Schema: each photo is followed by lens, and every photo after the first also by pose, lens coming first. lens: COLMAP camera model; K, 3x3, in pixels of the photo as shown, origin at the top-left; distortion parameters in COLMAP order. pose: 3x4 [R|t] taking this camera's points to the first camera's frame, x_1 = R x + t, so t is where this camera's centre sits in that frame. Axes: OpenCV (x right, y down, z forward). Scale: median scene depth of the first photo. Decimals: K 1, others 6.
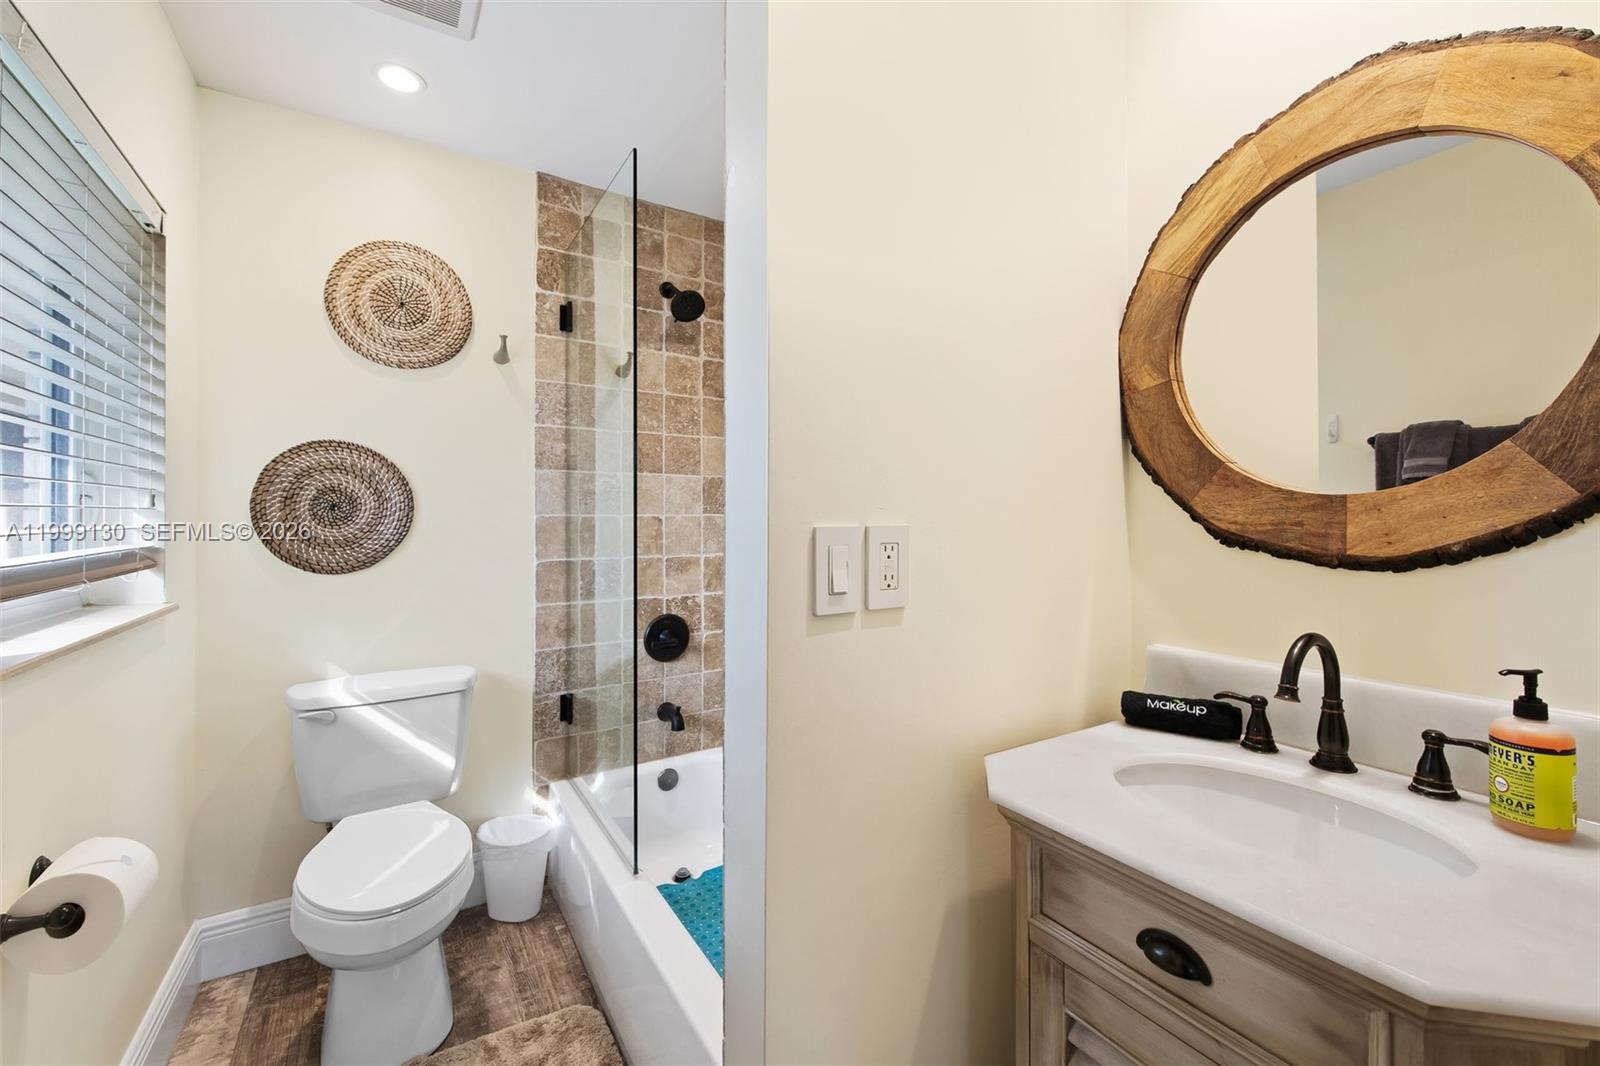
lens RADIAL K [[668.8, 0, 819.5], [0, 668.8, 503.2], [0, 0, 1]] dist [0.003147, -0.002265]
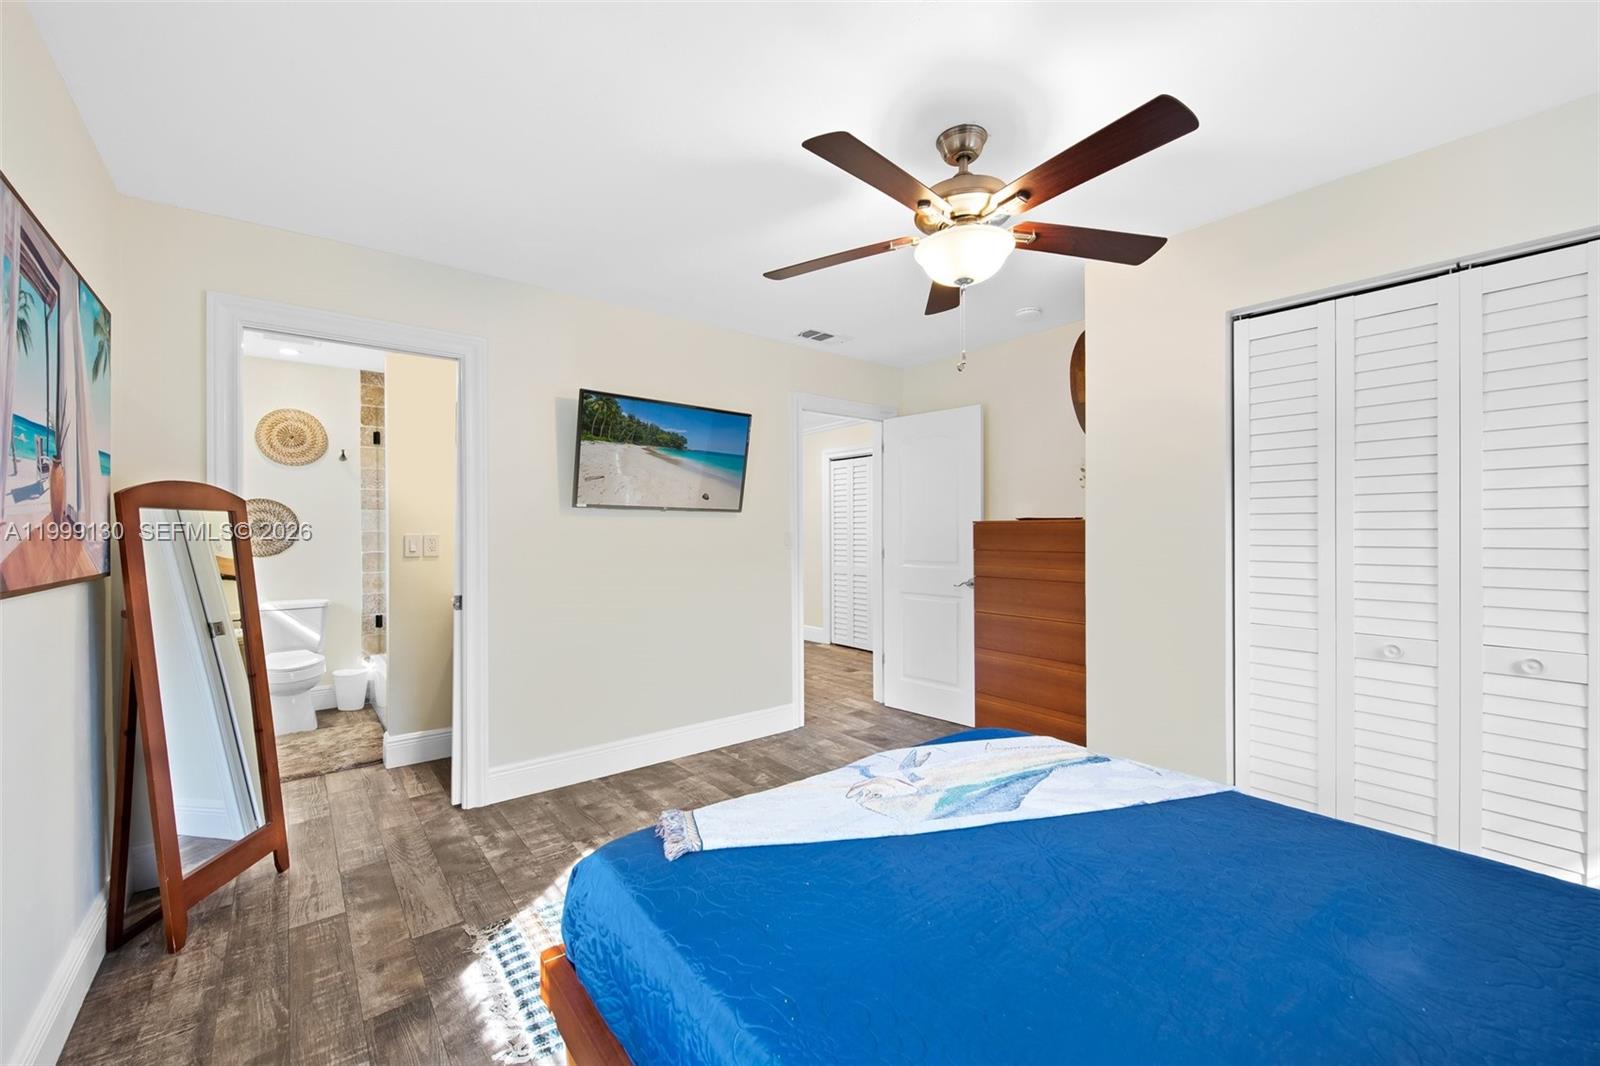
lens RADIAL K [[630.8, 0, 808.4], [0, 630.8, 530.7], [0, 0, 1]] dist [-0.004189, -0.000447]
pose [[0.993061, -0.002518, 0.117574, 0.761803], [0.000081, 0.999785, 0.020727, -0.025210], [-0.117601, -0.020573, 0.992848, -1.172905]]
